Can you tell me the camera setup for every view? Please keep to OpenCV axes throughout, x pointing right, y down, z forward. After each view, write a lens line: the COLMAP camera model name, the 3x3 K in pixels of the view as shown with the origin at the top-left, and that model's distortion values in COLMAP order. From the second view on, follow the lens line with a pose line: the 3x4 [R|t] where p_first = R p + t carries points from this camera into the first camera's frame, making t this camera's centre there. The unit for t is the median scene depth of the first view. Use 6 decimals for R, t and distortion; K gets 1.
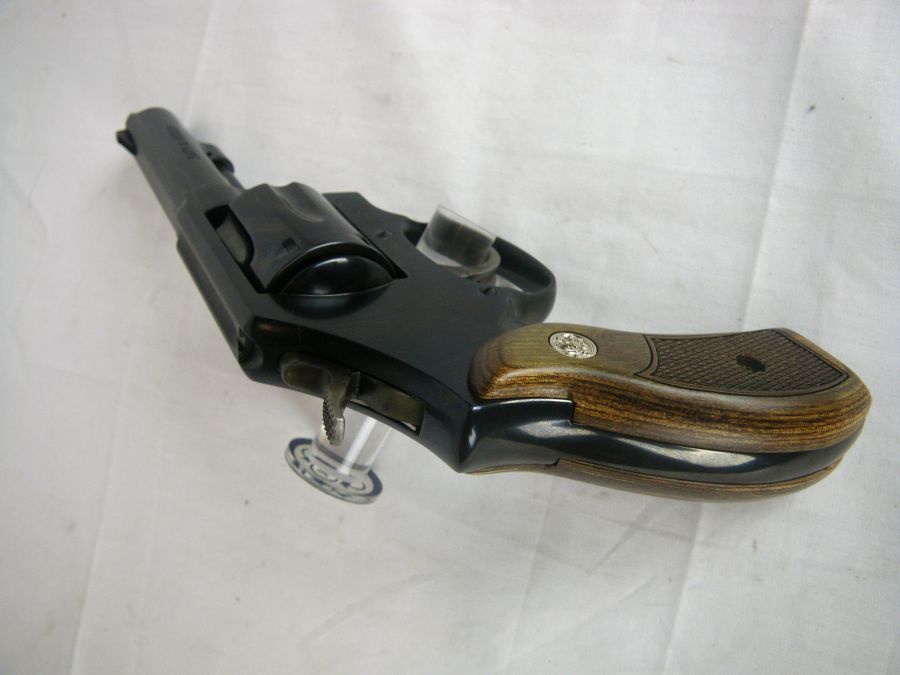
lens RADIAL K [[753.4, 0, 450.0], [0, 753.4, 337.5], [0, 0, 1]] dist [-0.137726, 0.094530]
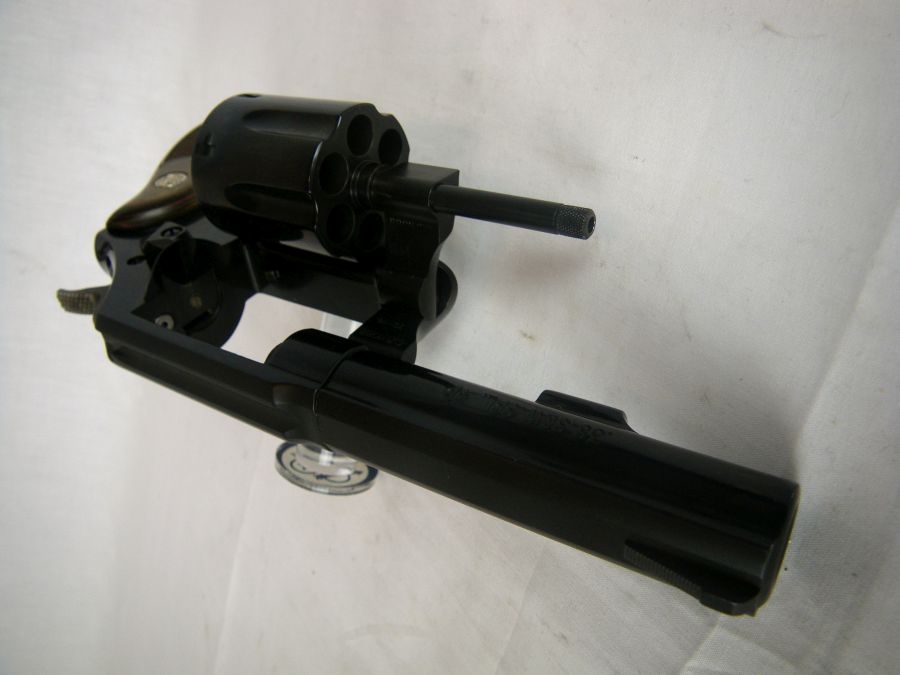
lens RADIAL K [[753.4, 0, 450.0], [0, 753.4, 337.5], [0, 0, 1]] dist [-0.137726, 0.094530]
pose [[0.813330, 0.182669, -0.552382, 0.471203], [-0.099625, 0.979137, 0.177105, -0.212036], [0.573209, -0.089013, 0.814560, 0.347454]]
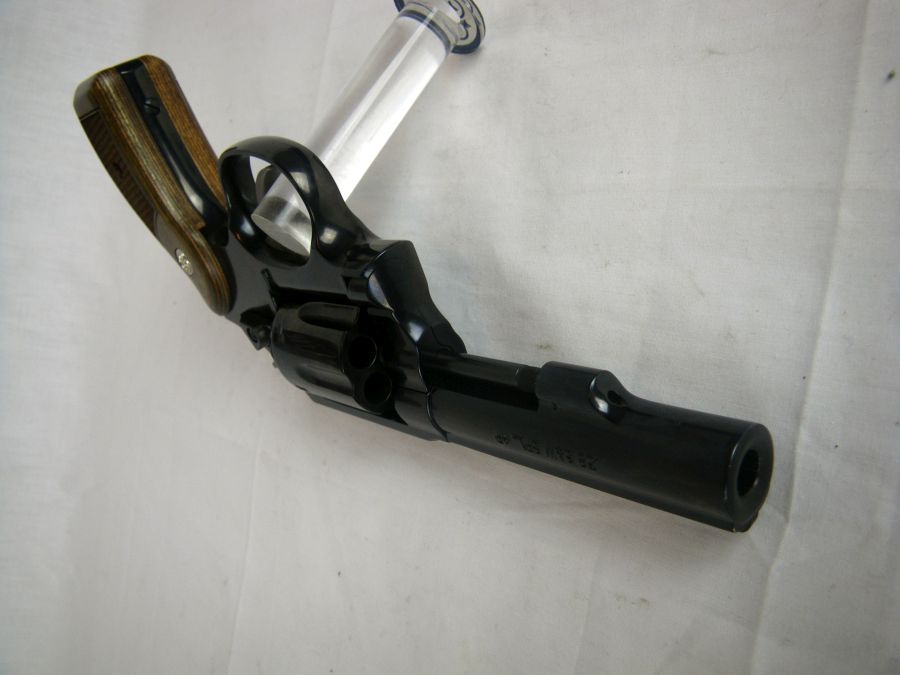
lens RADIAL K [[753.4, 0, 450.0], [0, 753.4, 337.5], [0, 0, 1]] dist [-0.137726, 0.094530]
pose [[0.902674, -0.053686, -0.426963, 0.370820], [0.023473, 0.996853, -0.075717, -0.016966], [0.429685, 0.058325, 0.901093, 0.184182]]
